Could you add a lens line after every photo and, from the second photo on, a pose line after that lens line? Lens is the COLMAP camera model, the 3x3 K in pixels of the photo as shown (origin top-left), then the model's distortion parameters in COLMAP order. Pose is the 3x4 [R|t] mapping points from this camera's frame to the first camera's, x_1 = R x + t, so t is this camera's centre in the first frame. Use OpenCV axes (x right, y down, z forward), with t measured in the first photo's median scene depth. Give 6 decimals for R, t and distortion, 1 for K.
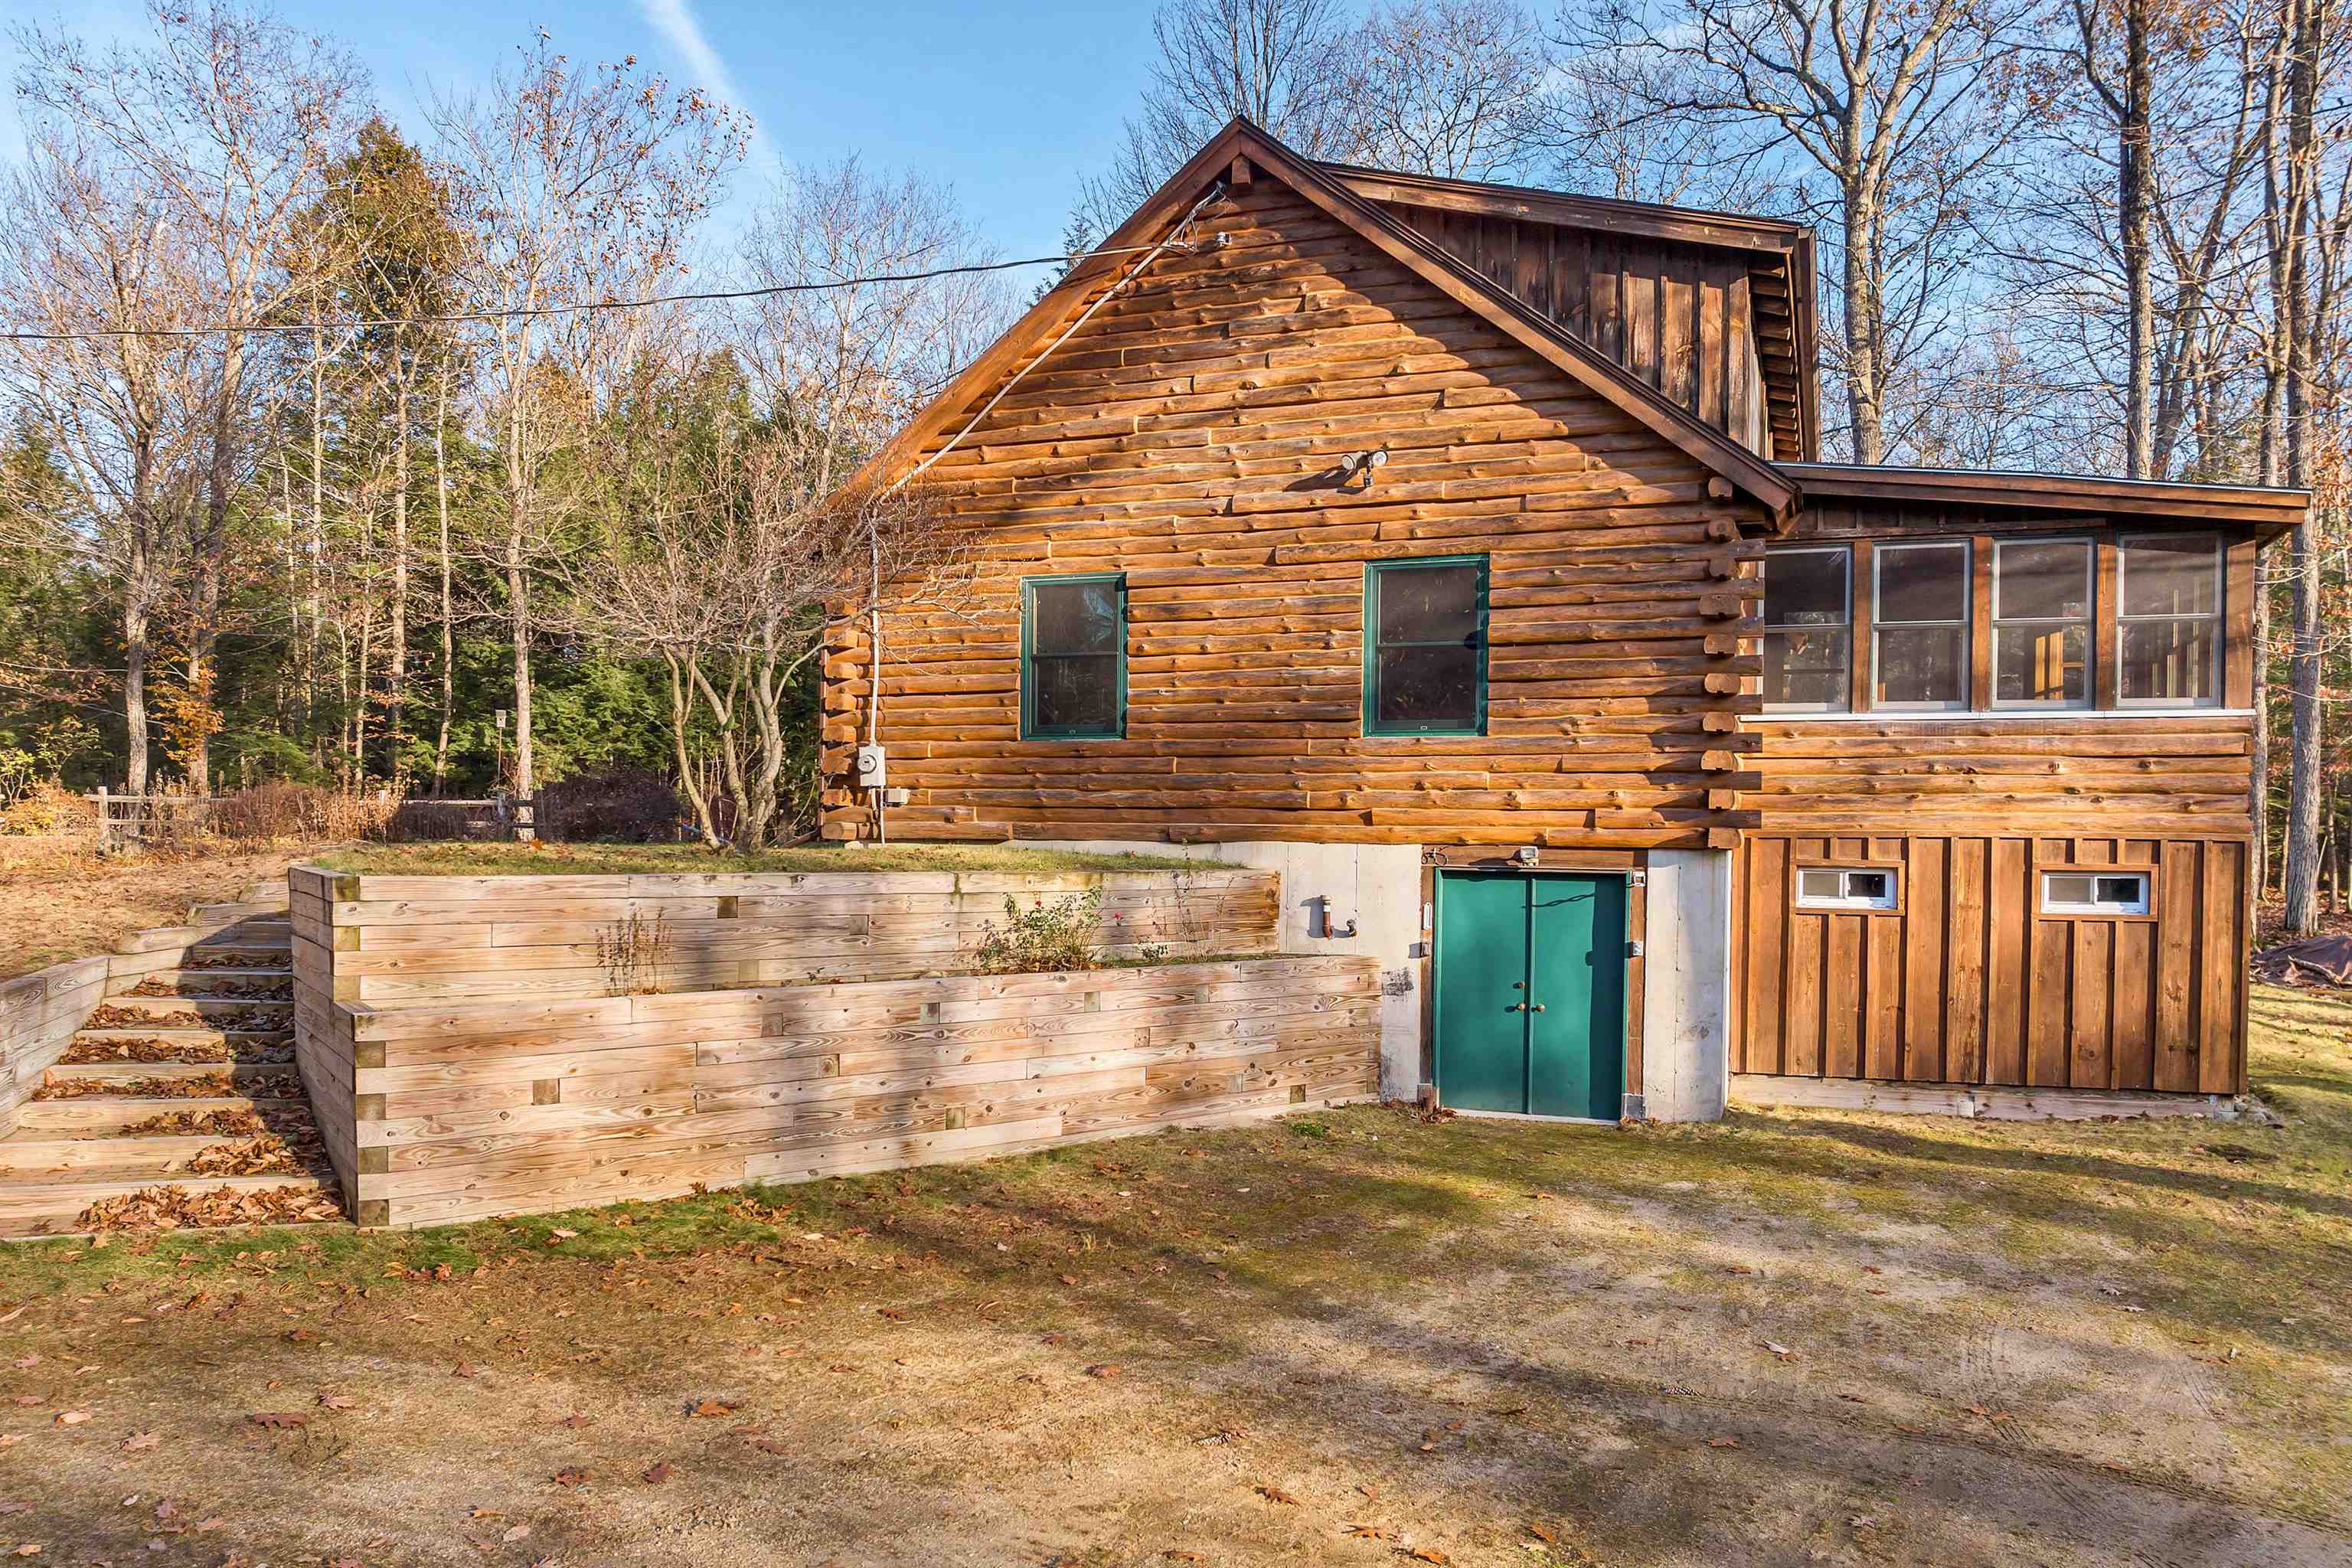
lens RADIAL K [[1705.1, 0, 1171.9], [0, 1705.1, 879.6], [0, 0, 1]] dist [-0.038543, -0.001535]
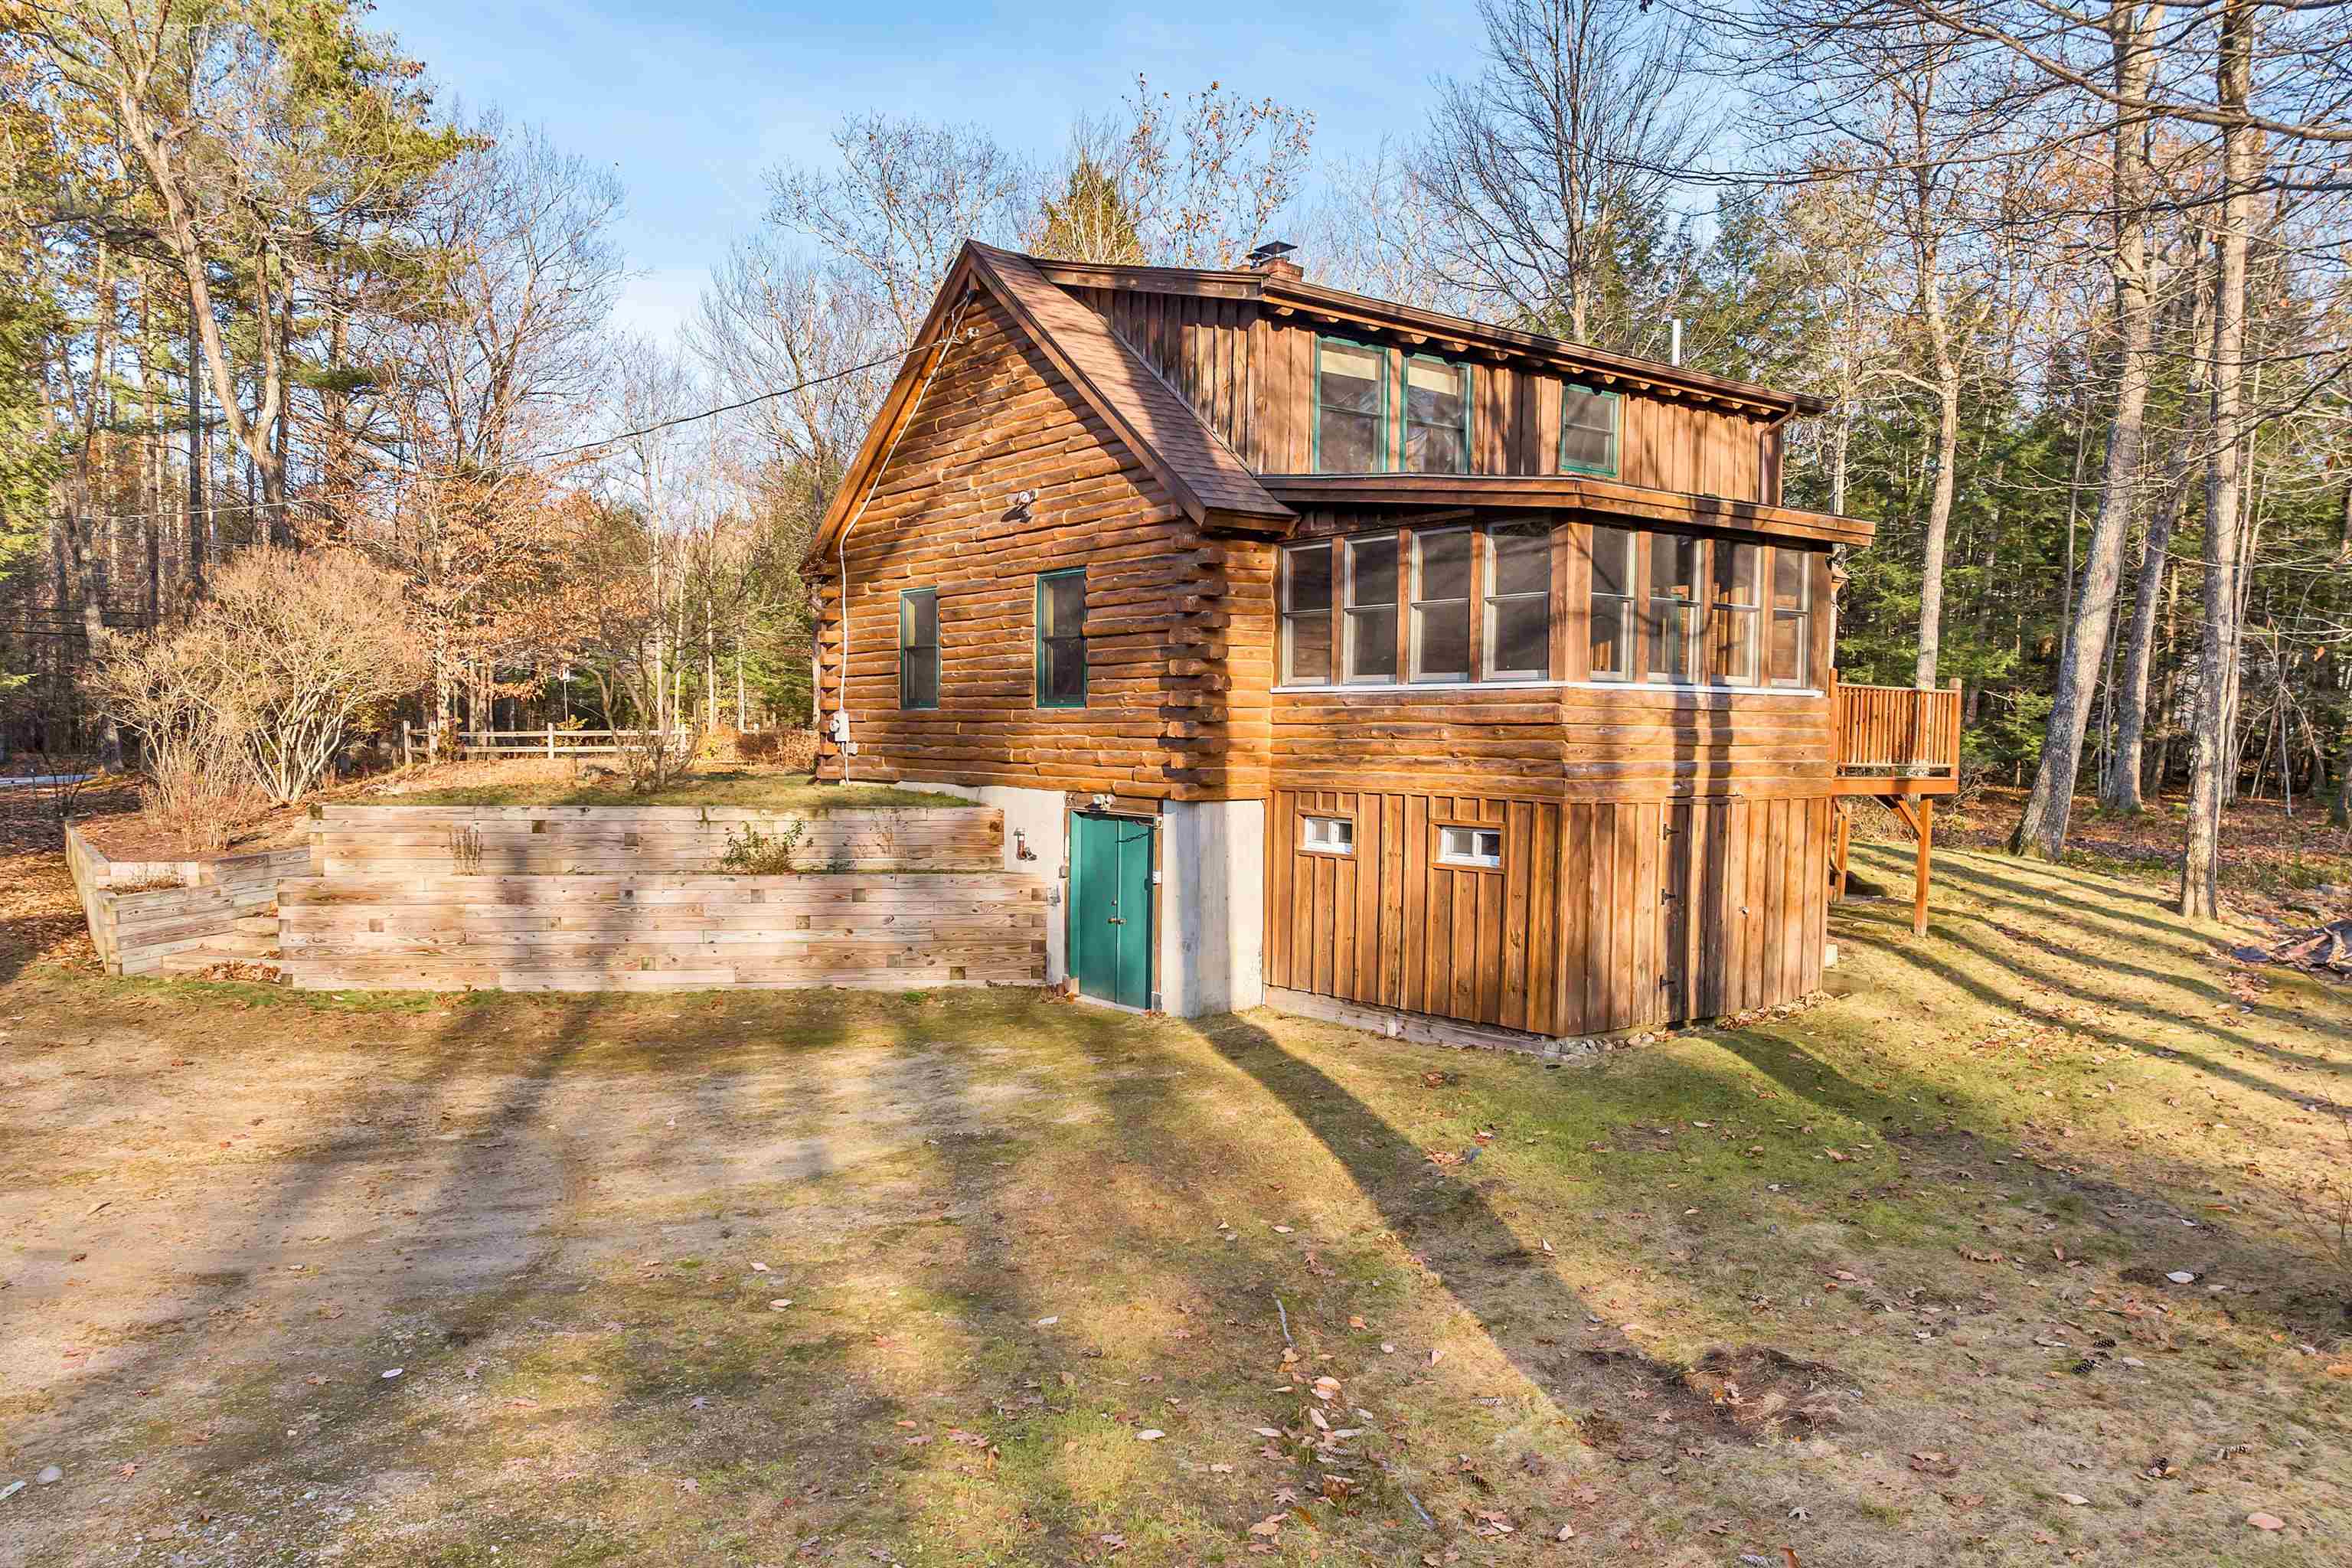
lens RADIAL K [[1693.8, 0, 1174.0], [0, 1693.8, 854.7], [0, 0, 1]] dist [-0.034869, 0.002678]
pose [[0.845831, 0.036655, -0.532190, 0.939362], [-0.015574, 0.998908, 0.044049, -0.031453], [0.533224, -0.028970, 0.845478, -0.049848]]
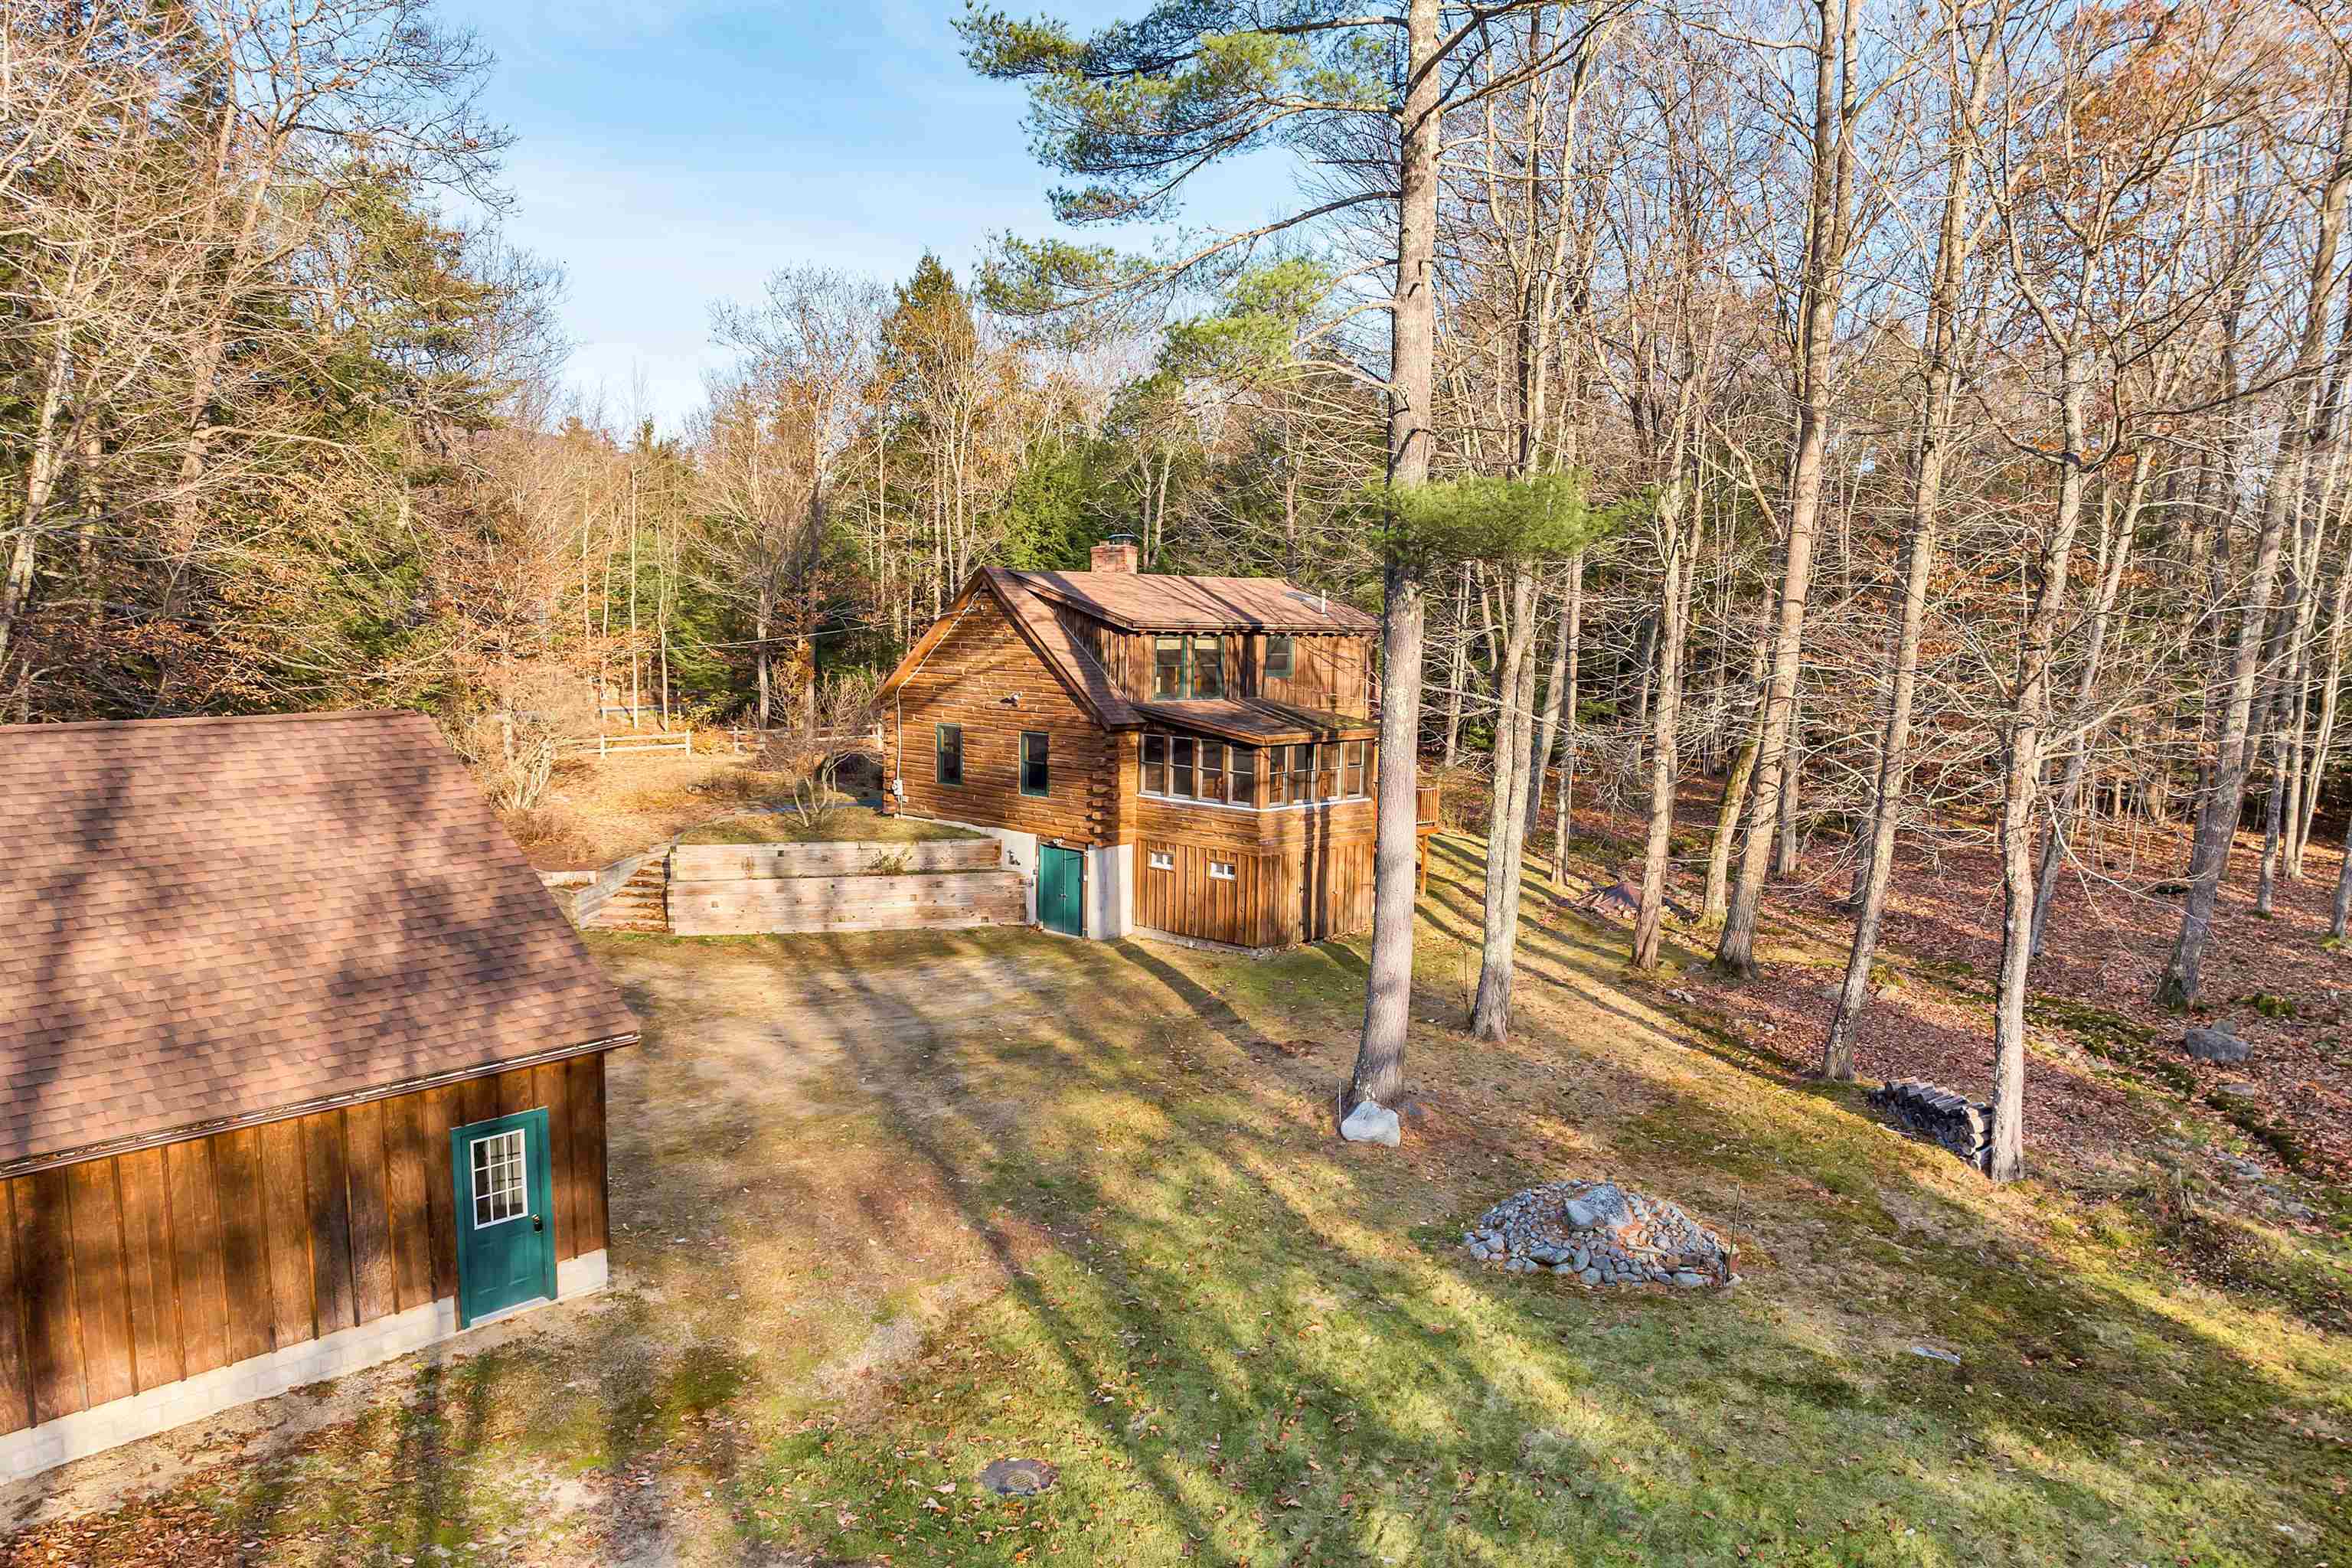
lens RADIAL K [[1705.1, 0, 1171.9], [0, 1705.1, 879.6], [0, 0, 1]] dist [-0.038543, -0.001535]
pose [[0.912369, 0.067067, -0.403837, 1.527346], [-0.017185, 0.991894, 0.125902, -0.311428], [0.409008, -0.107929, 0.906126, -1.483020]]
